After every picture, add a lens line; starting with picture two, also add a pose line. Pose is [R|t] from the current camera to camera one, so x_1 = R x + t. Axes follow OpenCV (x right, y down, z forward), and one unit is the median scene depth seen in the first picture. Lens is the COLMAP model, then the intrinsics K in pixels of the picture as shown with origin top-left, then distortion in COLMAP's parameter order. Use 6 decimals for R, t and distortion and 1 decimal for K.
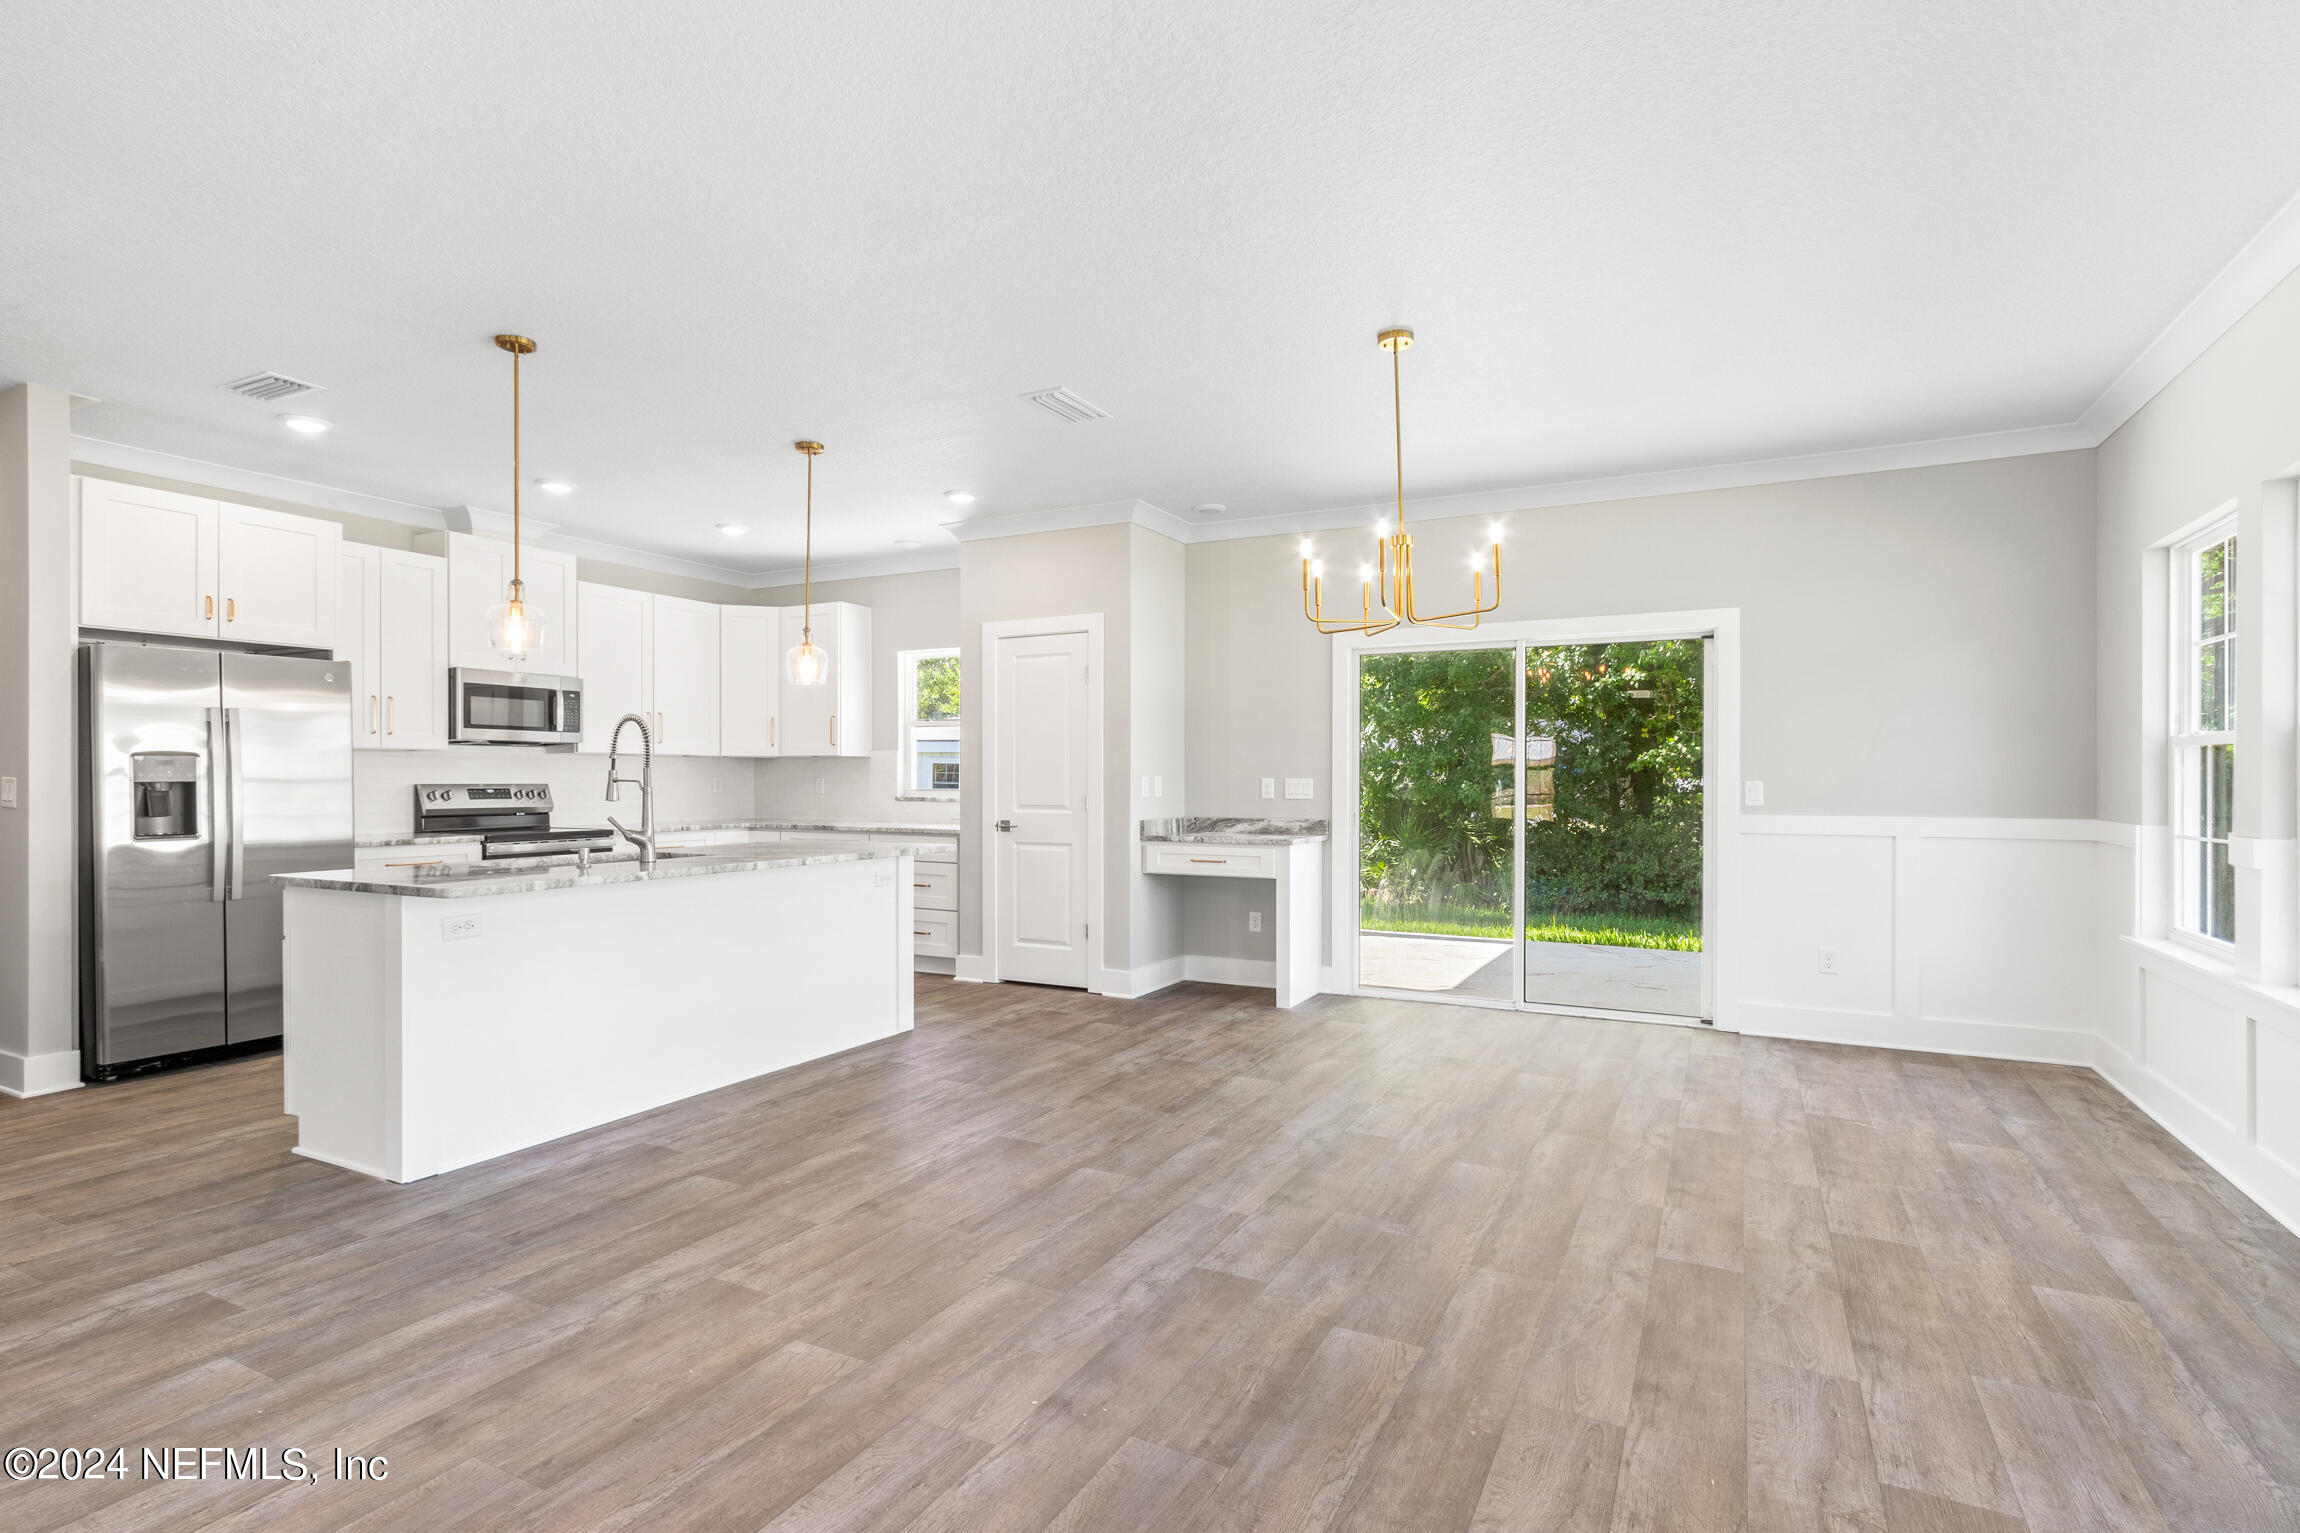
lens RADIAL K [[1099.9, 0, 1134.7], [0, 1099.9, 779.8], [0, 0, 1]] dist [0.000454, -0.000048]
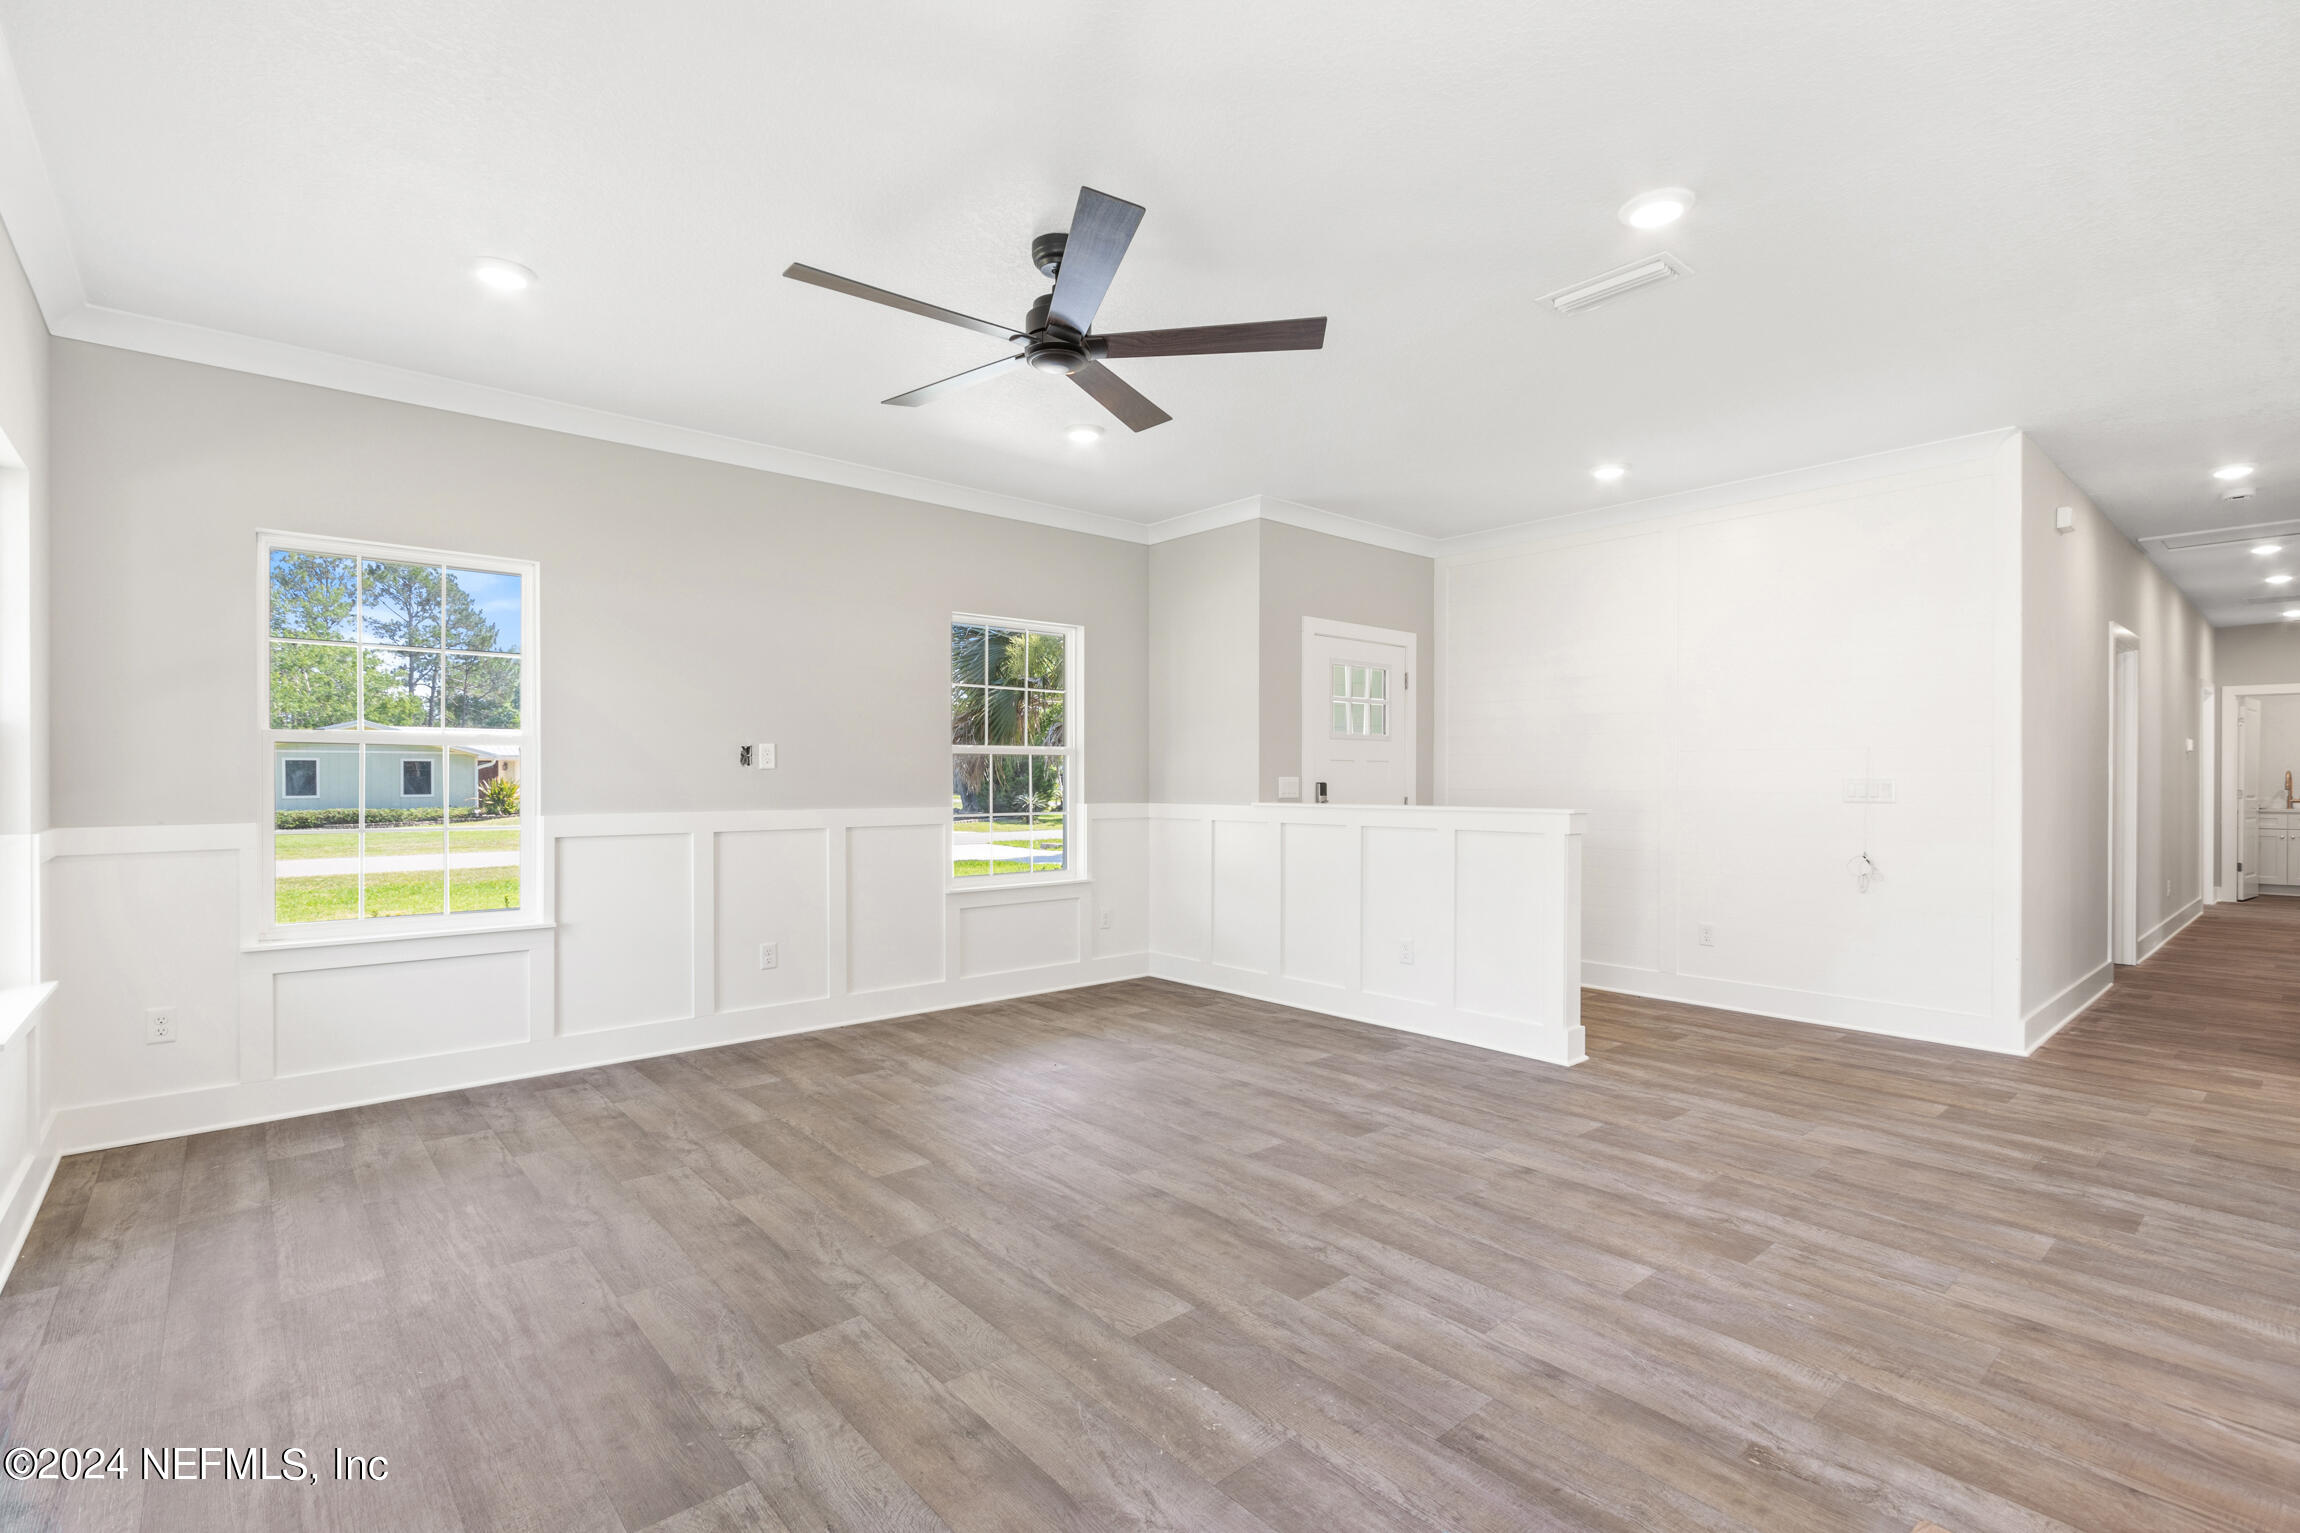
lens RADIAL K [[1083.8, 0, 1135.4], [0, 1083.8, 792.1], [0, 0, 1]] dist [0.002601, 0.000161]
pose [[-0.359017, 0.011729, -0.933257, 0.348320], [-0.005811, 0.999874, 0.014802, 0.003094], [0.933313, 0.010737, -0.358903, 0.233759]]
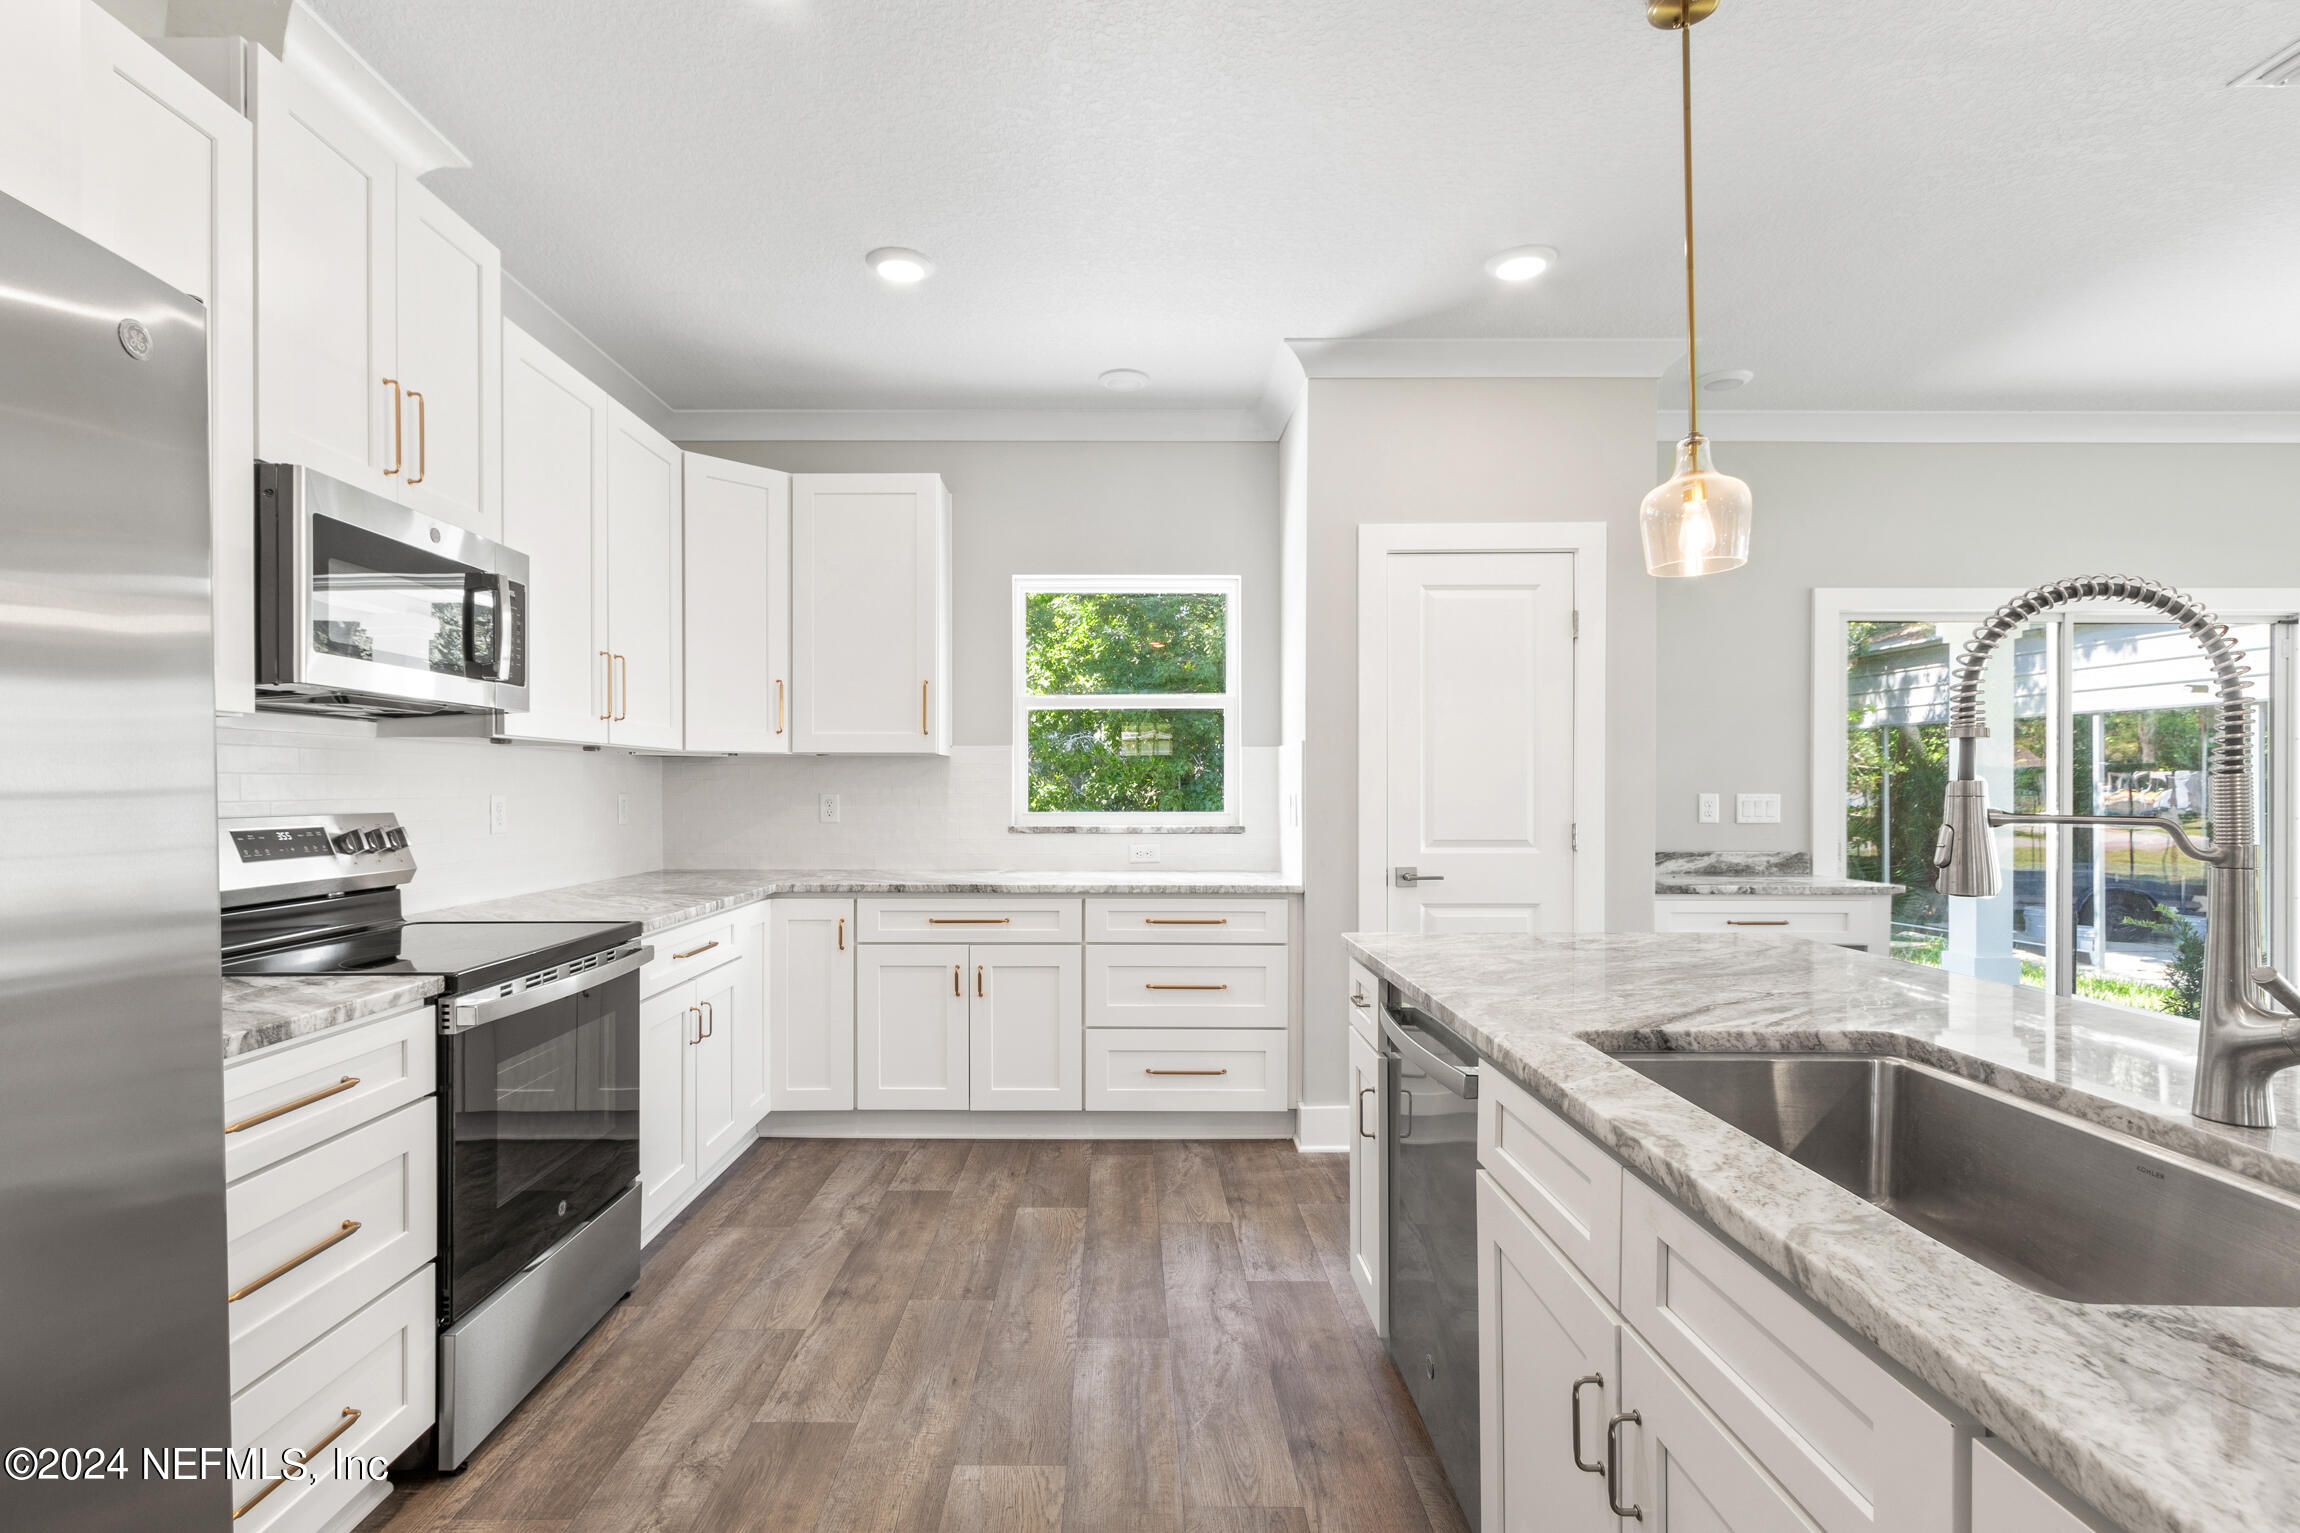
lens RADIAL K [[1083.8, 0, 1135.4], [0, 1083.8, 792.1], [0, 0, 1]] dist [0.002601, 0.000161]
pose [[0.885652, -0.003149, 0.464339, -0.742009], [0.002447, 0.999995, 0.002114, -0.006547], [-0.464343, -0.000736, 0.885655, 0.815501]]
